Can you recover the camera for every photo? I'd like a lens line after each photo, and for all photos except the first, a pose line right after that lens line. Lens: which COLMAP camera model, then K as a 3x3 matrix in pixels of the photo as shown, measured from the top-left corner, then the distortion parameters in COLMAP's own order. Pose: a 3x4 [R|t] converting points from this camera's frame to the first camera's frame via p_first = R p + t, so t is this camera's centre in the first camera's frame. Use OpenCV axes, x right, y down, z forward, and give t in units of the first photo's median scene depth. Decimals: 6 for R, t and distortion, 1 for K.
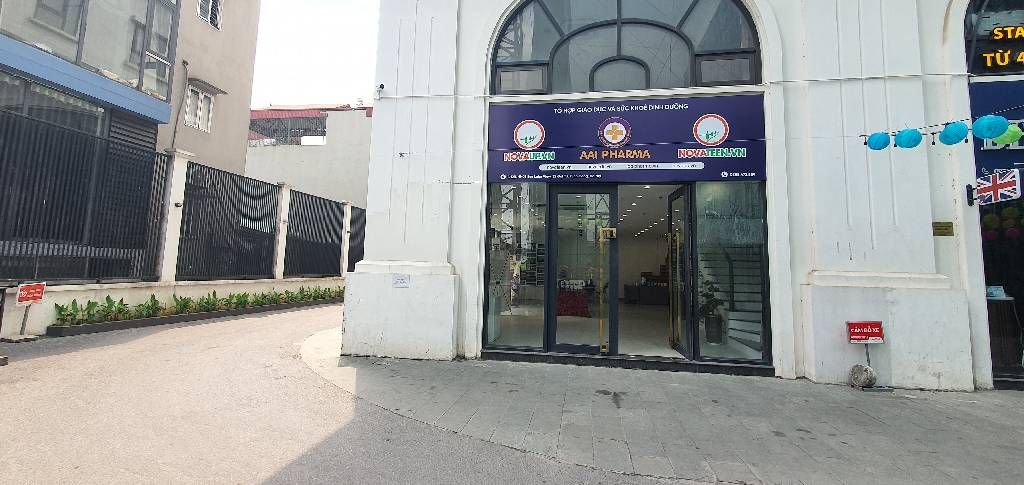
lens RADIAL K [[409.6, 0, 520.9], [0, 409.6, 228.0], [0, 0, 1]] dist [-0.000611, -0.000169]
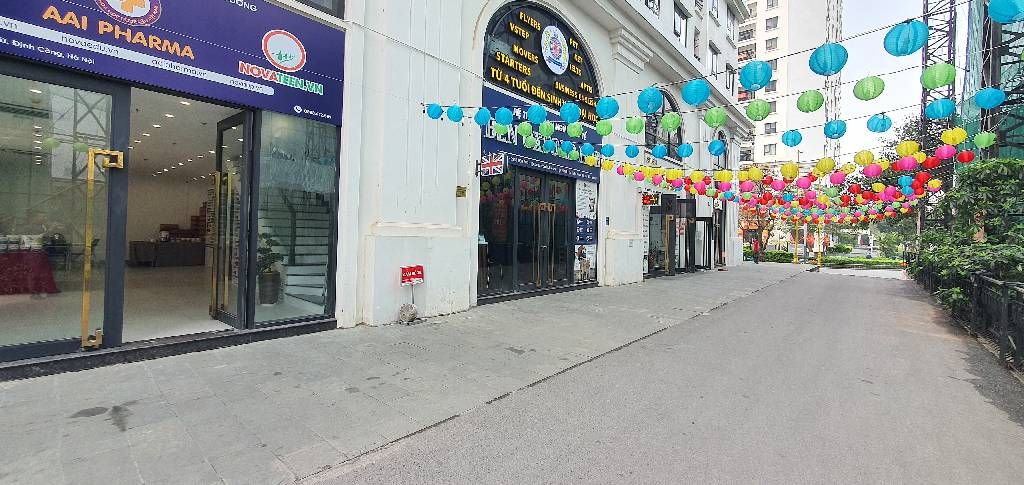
lens RADIAL K [[409.6, 0, 520.9], [0, 409.6, 228.0], [0, 0, 1]] dist [-0.000611, -0.000169]
pose [[0.531481, 0.002192, 0.847067, 0.020210], [-0.095860, 0.993728, 0.057574, 0.022896], [-0.841629, -0.111800, 0.528358, 0.128326]]
